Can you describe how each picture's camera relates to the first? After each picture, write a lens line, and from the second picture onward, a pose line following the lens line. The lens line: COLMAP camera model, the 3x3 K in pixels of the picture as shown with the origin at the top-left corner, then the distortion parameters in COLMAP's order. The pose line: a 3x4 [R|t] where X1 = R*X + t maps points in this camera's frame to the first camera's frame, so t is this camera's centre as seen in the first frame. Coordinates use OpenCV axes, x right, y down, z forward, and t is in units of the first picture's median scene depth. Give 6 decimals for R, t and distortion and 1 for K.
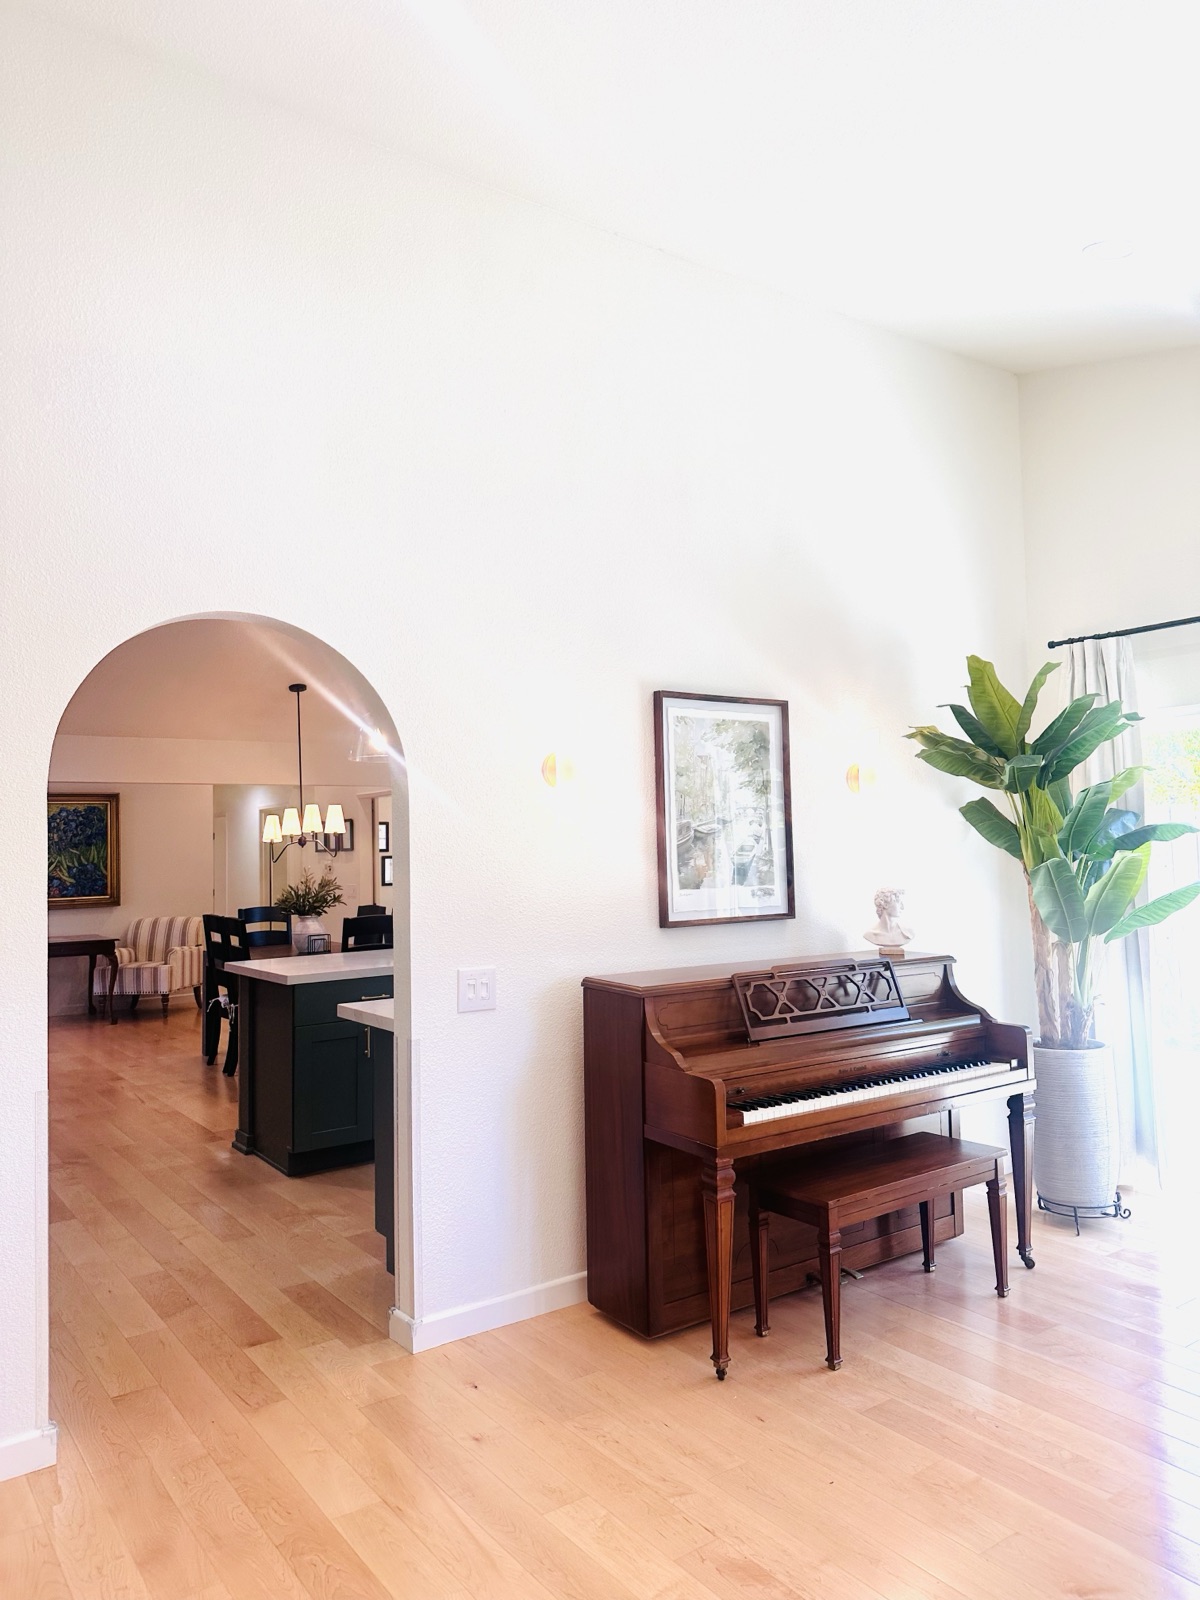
lens RADIAL K [[1102.2, 0, 600.0], [0, 1102.2, 800.0], [0, 0, 1]] dist [0.141965, -0.204002]
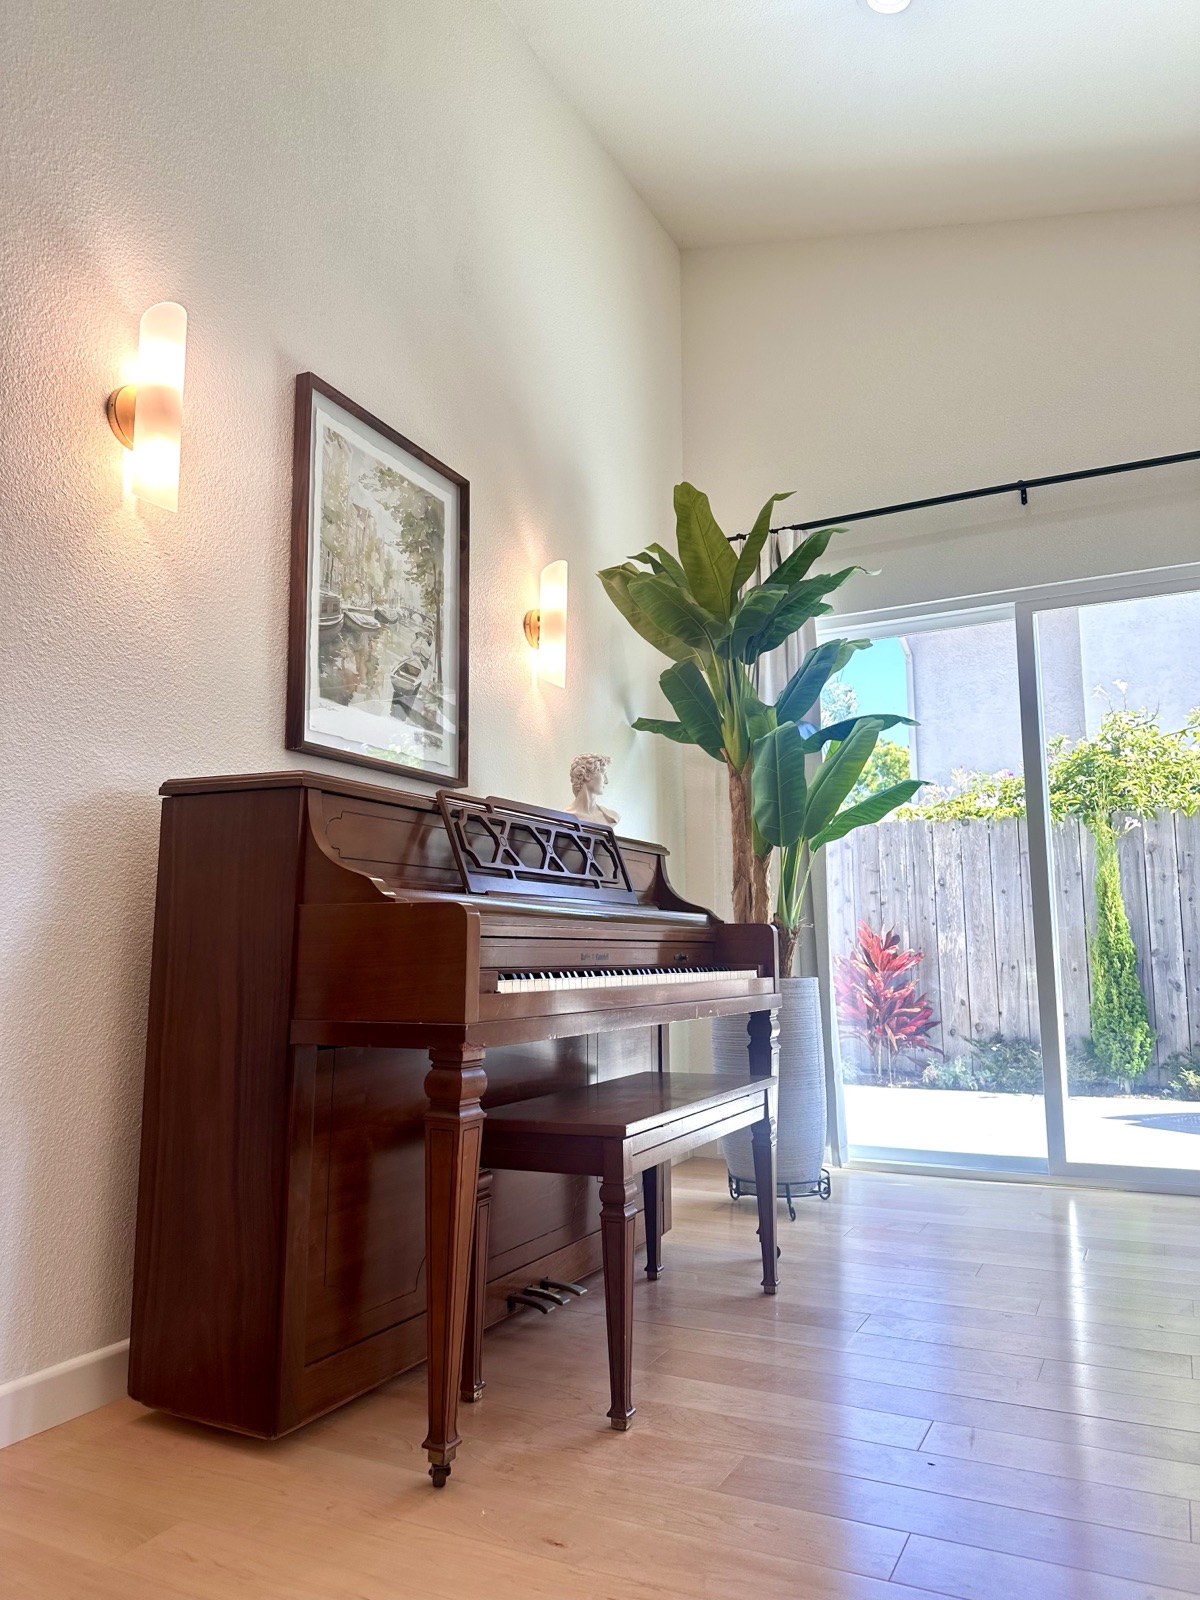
lens RADIAL K [[1102.2, 0, 600.0], [0, 1102.2, 800.0], [0, 0, 1]] dist [0.141965, -0.204002]
pose [[0.887573, 0.080040, 0.453661, -0.066205], [-0.032860, 0.993282, -0.110956, 0.201075], [-0.459494, 0.083574, 0.884240, 0.378545]]
